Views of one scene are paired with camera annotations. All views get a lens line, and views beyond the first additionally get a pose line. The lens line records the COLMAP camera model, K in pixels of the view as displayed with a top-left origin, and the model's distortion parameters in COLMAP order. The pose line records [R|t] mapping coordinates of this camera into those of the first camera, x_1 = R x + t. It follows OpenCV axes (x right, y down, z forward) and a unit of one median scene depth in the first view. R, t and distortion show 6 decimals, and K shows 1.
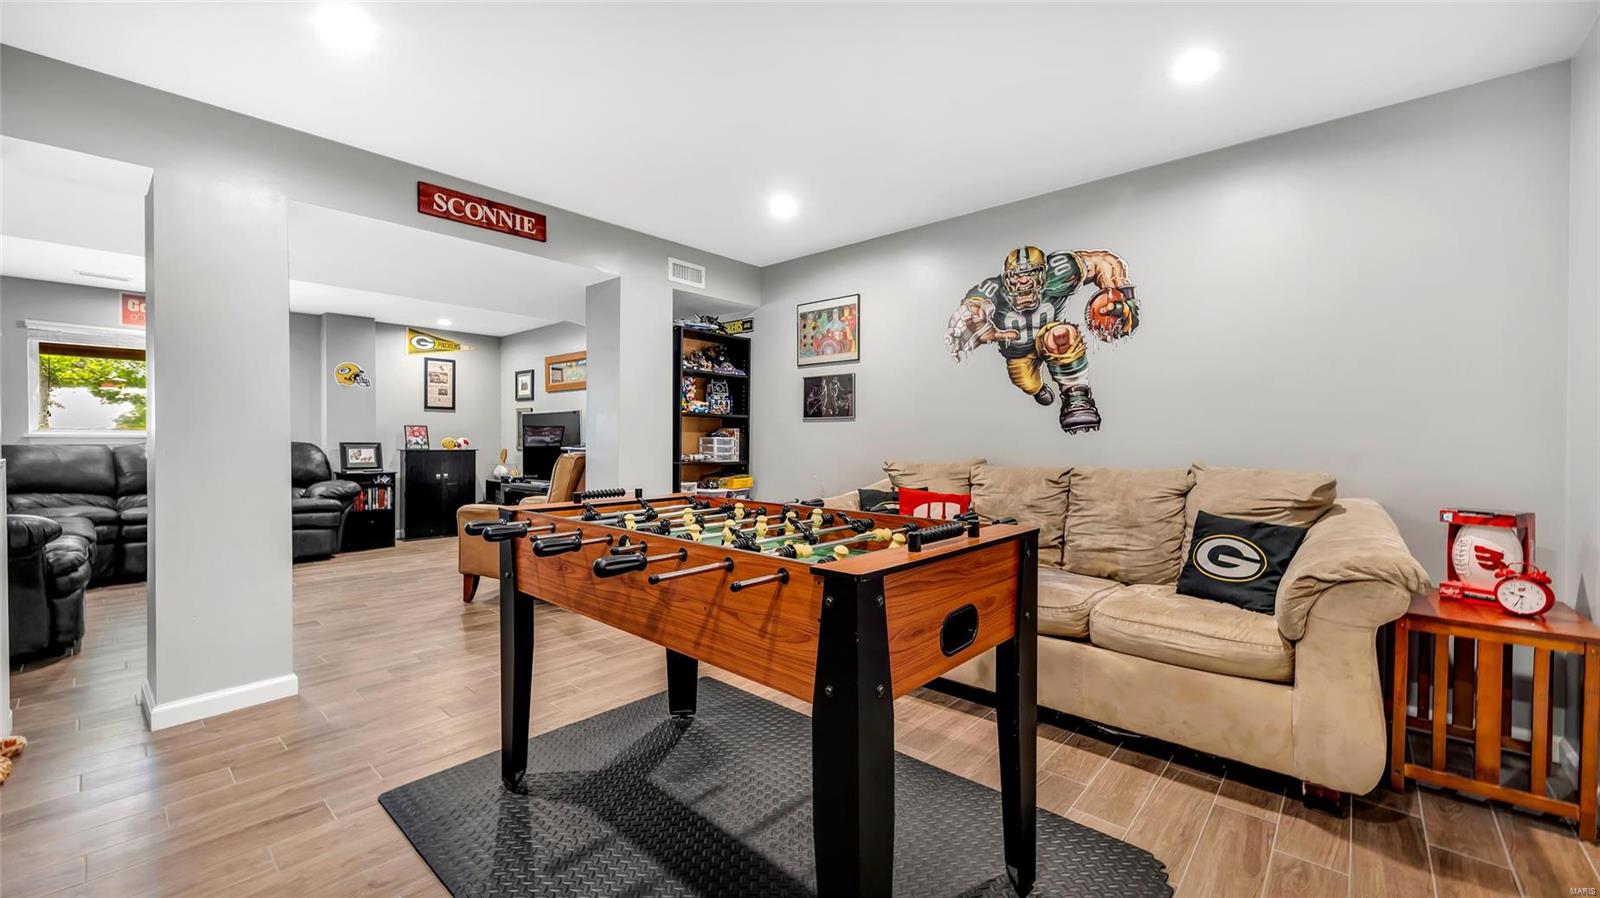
lens RADIAL K [[620.1, 0, 797.2], [0, 620.1, 445.1], [0, 0, 1]] dist [0.009217, -0.000299]
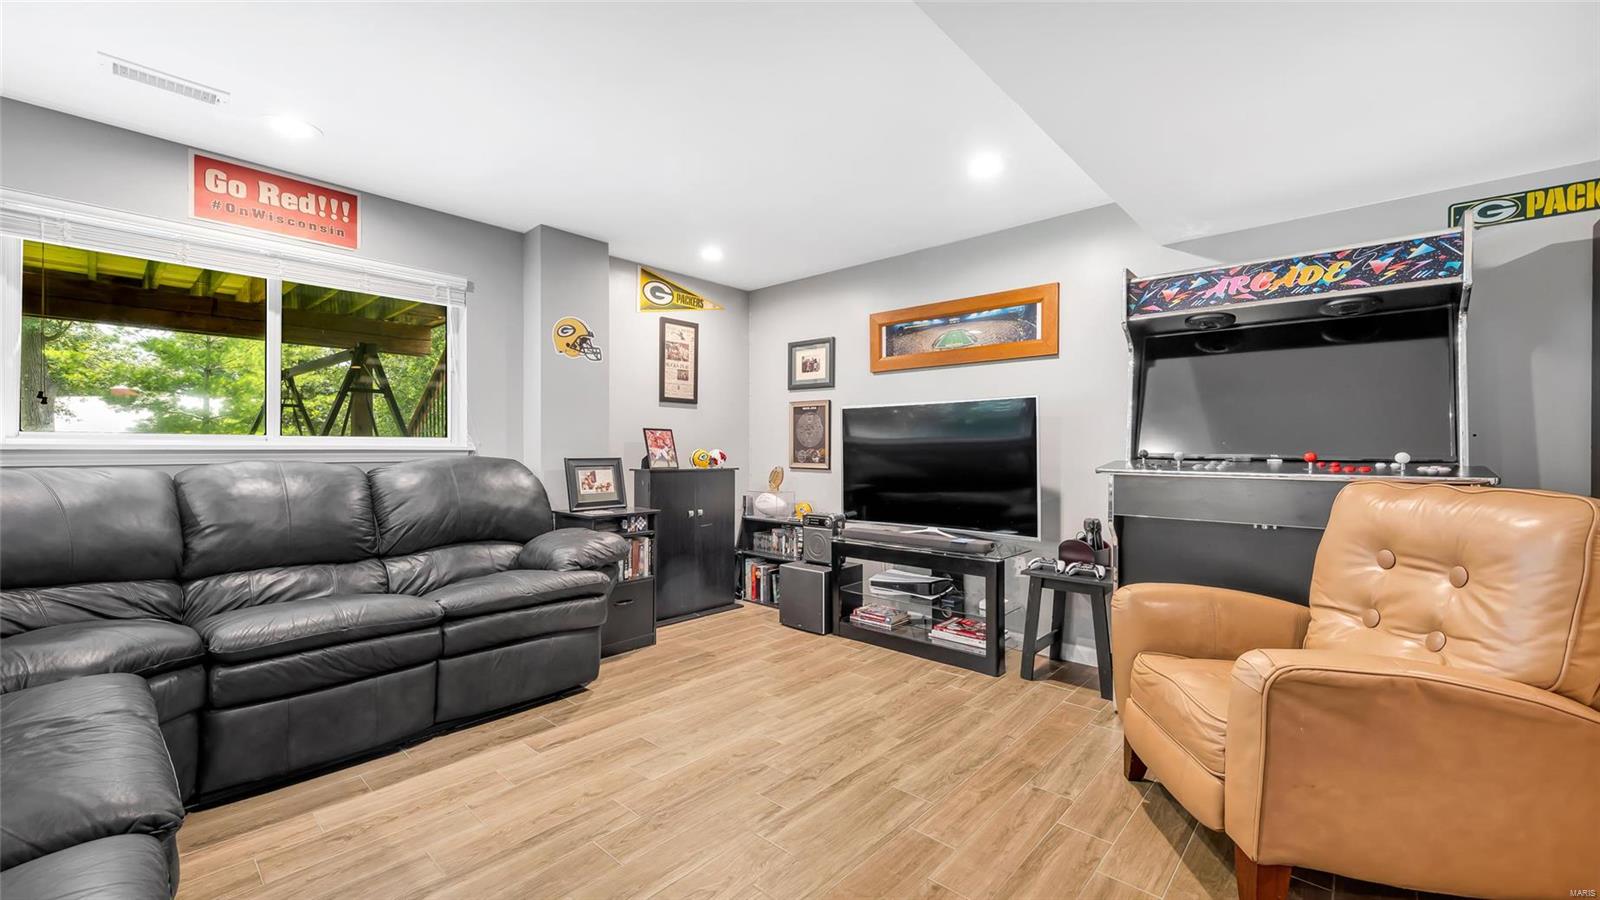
lens RADIAL K [[620.1, 0, 800.9], [0, 620.1, 447.3], [0, 0, 1]] dist [0.009217, -0.000299]
pose [[0.999988, -0.000256, -0.004938, -0.470842], [0.000203, 0.999942, -0.010728, -0.007214], [0.004941, 0.010726, 0.999930, 0.404026]]
